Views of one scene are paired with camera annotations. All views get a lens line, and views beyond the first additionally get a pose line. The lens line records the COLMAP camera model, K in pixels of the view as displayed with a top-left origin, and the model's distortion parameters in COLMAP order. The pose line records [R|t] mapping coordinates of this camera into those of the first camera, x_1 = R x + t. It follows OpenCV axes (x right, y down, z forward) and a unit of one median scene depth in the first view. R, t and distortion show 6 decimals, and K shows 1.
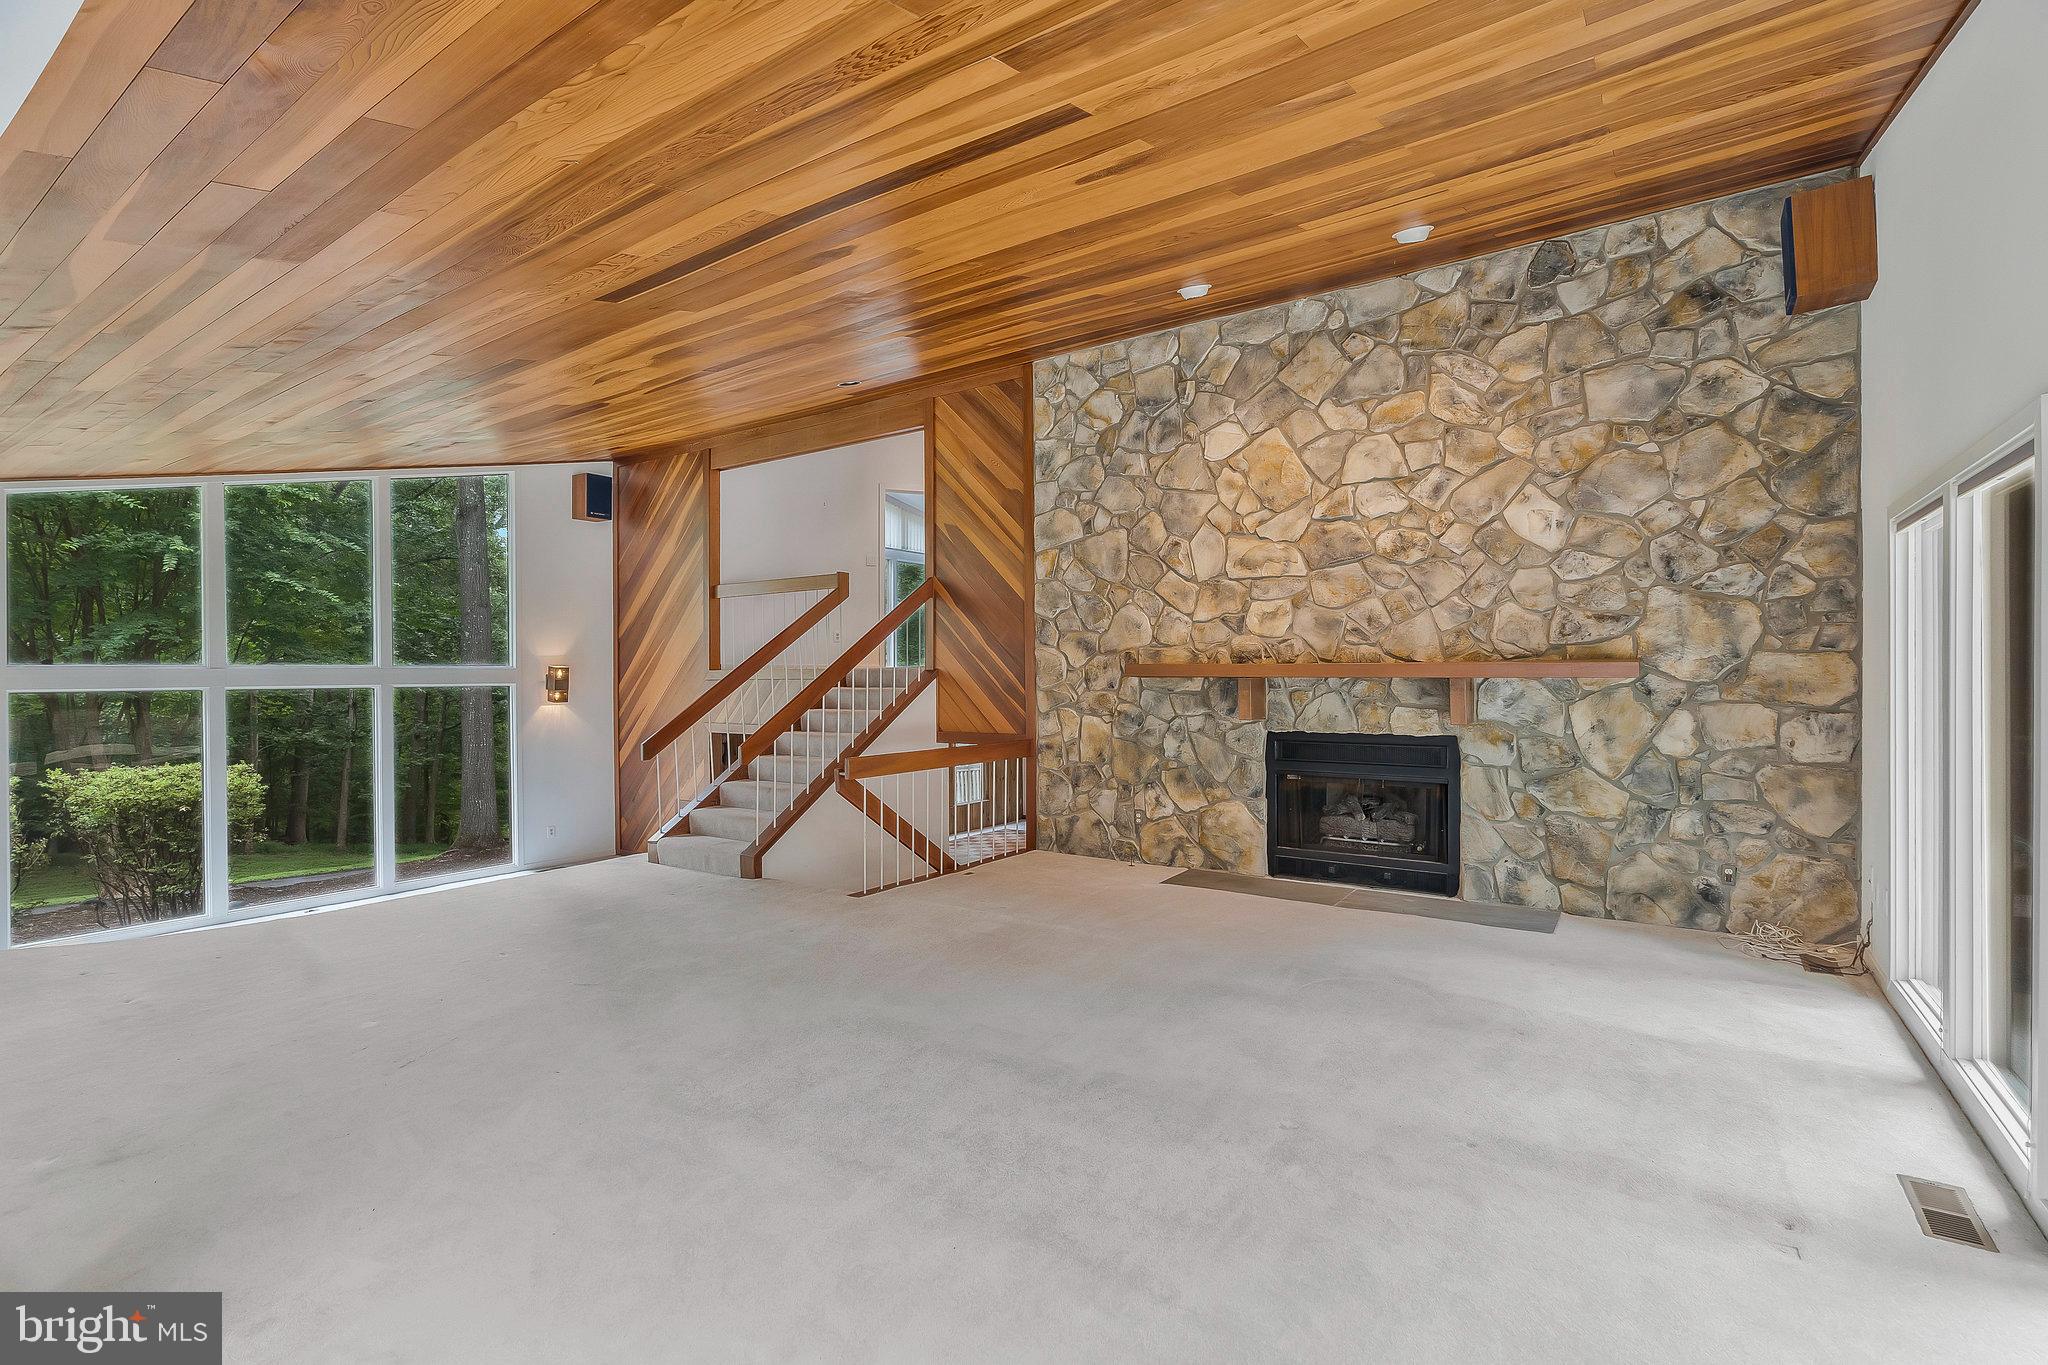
lens RADIAL K [[944.8, 0, 1023.8], [0, 944.8, 685.6], [0, 0, 1]] dist [-0.000095, 0.000586]
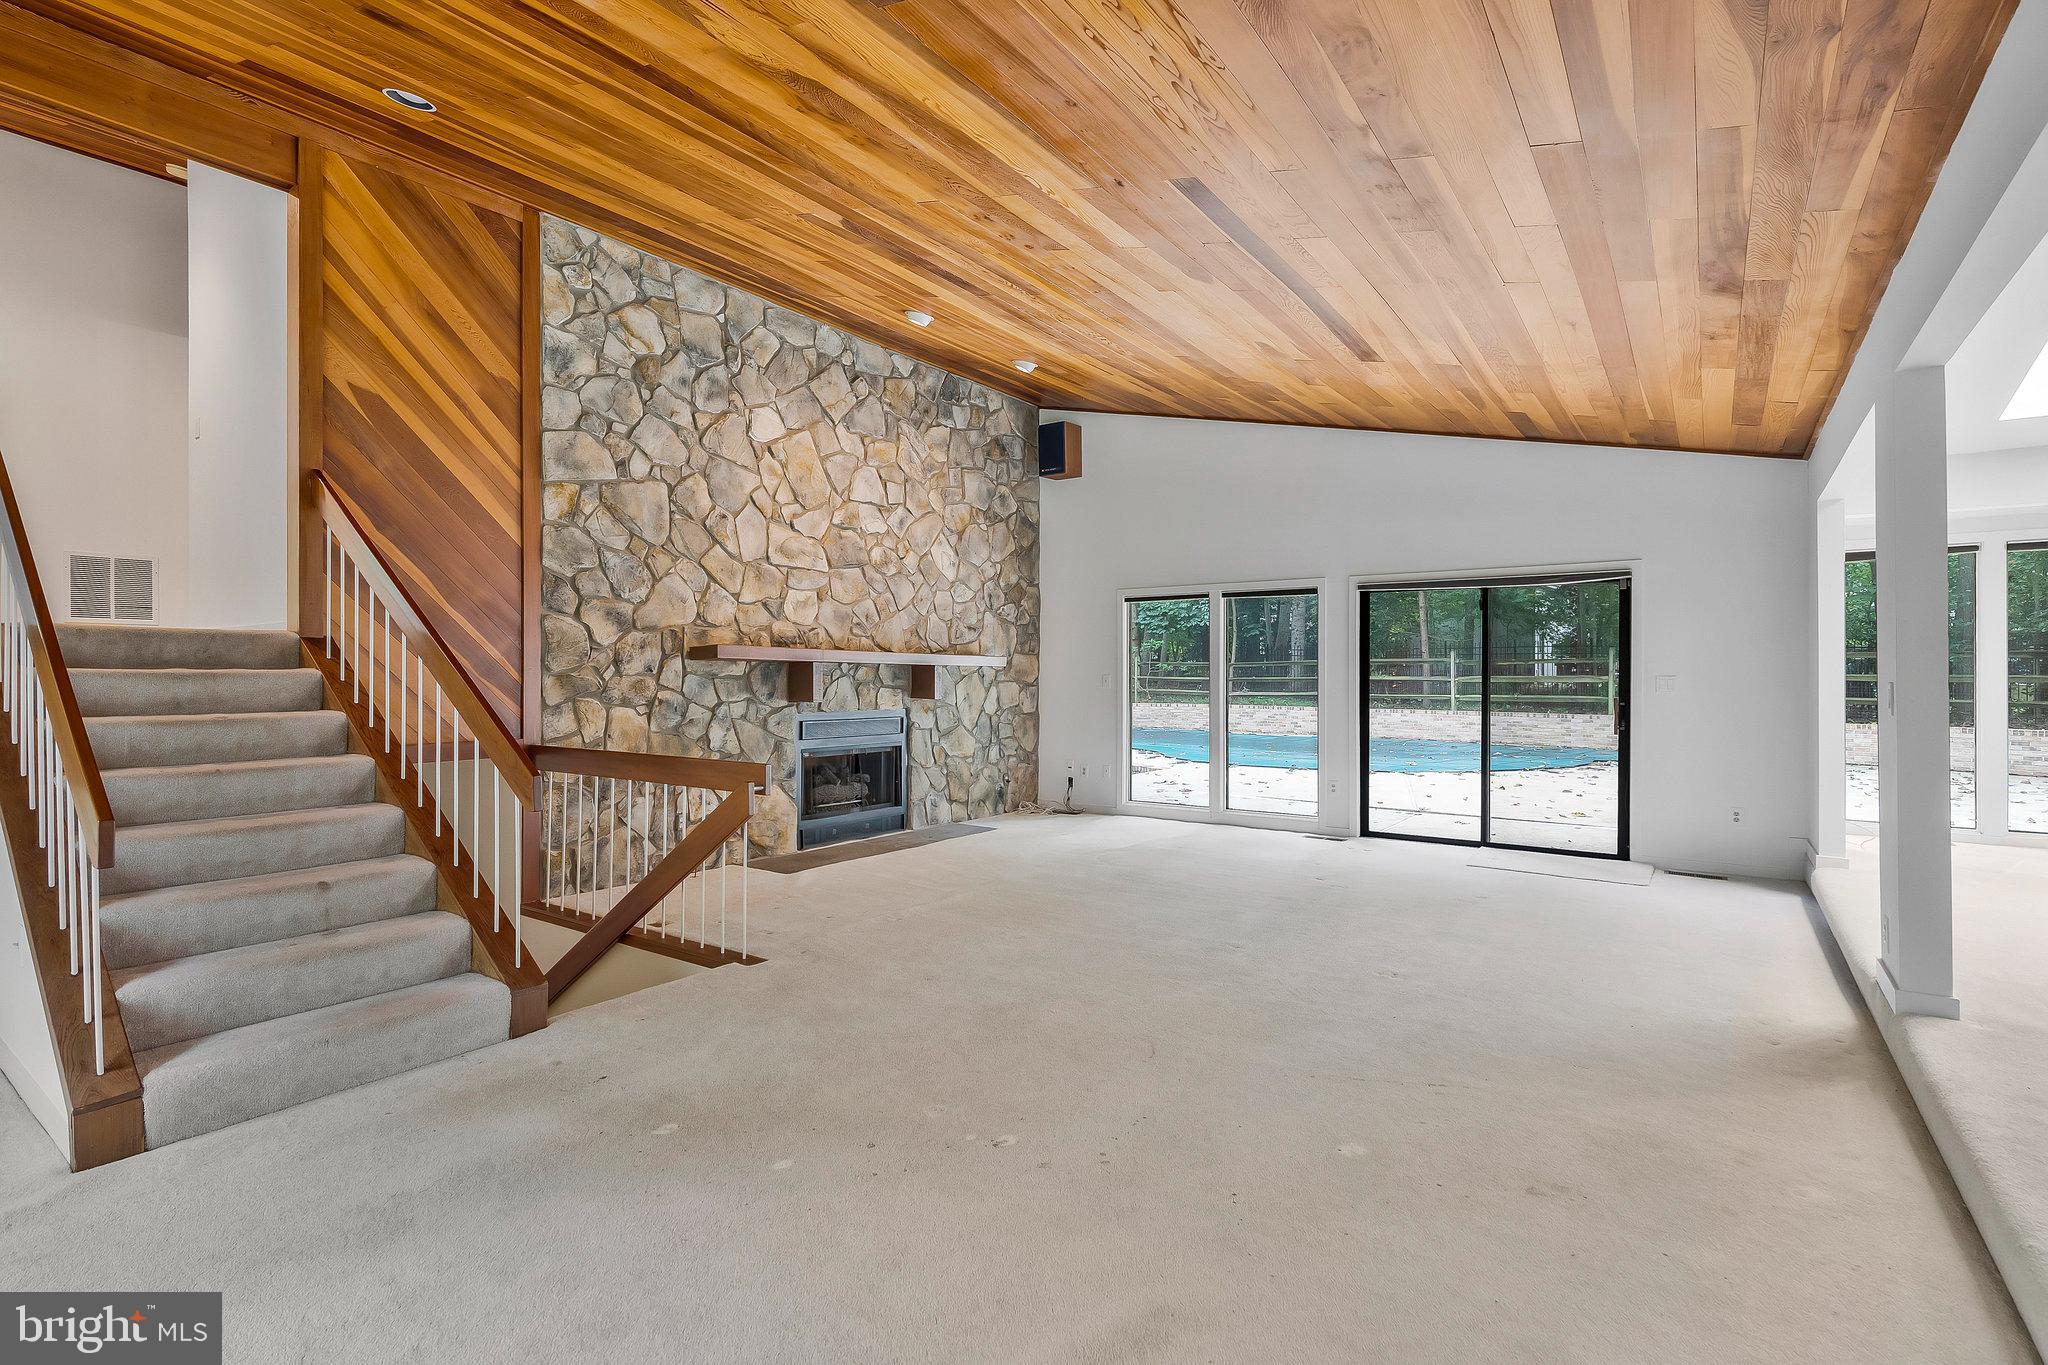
lens RADIAL K [[944.8, 0, 1026.2], [0, 944.8, 678.7], [0, 0, 1]] dist [-0.000095, 0.000586]
pose [[0.030007, 0.003419, 0.999544, -0.787756], [0.007238, 0.999967, -0.003638, 0.014952], [-0.999523, 0.007344, 0.029981, 0.708624]]
